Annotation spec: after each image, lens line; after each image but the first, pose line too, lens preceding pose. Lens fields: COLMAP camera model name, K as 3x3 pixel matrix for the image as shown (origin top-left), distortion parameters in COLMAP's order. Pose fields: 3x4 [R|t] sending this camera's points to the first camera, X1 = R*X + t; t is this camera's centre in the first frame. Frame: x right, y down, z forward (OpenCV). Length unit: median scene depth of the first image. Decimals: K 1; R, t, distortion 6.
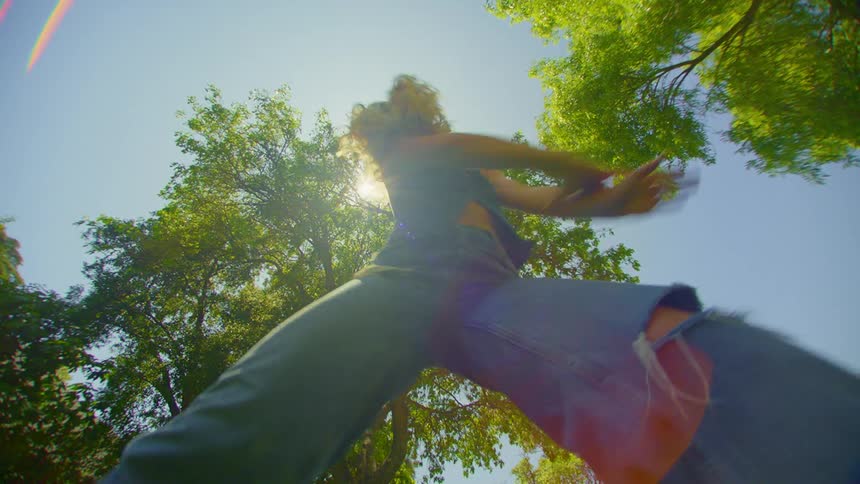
lens RADIAL K [[350.1, 0, 425.0], [0, 350.1, 247.2], [0, 0, 1]] dist [-0.045079, 0.011696]
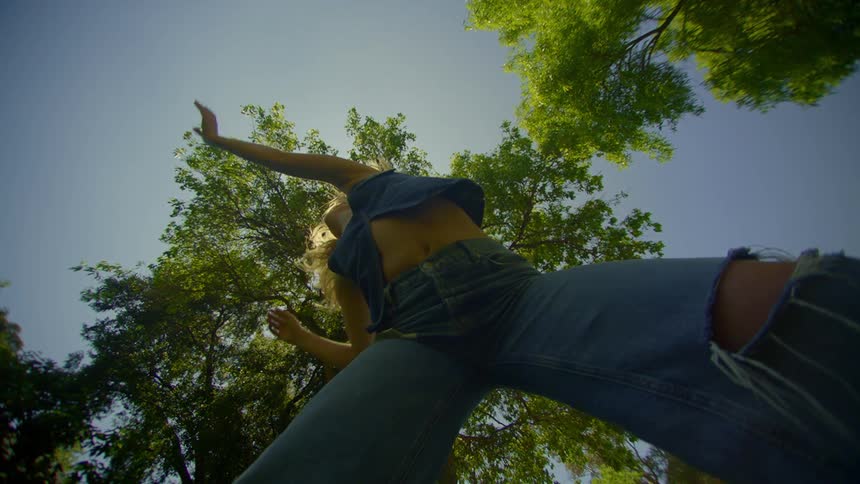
lens RADIAL K [[350.1, 0, 430.6], [0, 350.1, 261.6], [0, 0, 1]] dist [-0.045079, 0.011696]
pose [[0.988451, -0.151119, 0.011293, -0.023952], [0.151129, 0.977533, -0.146932, 0.152182], [0.011165, 0.146941, 0.989082, 0.041489]]
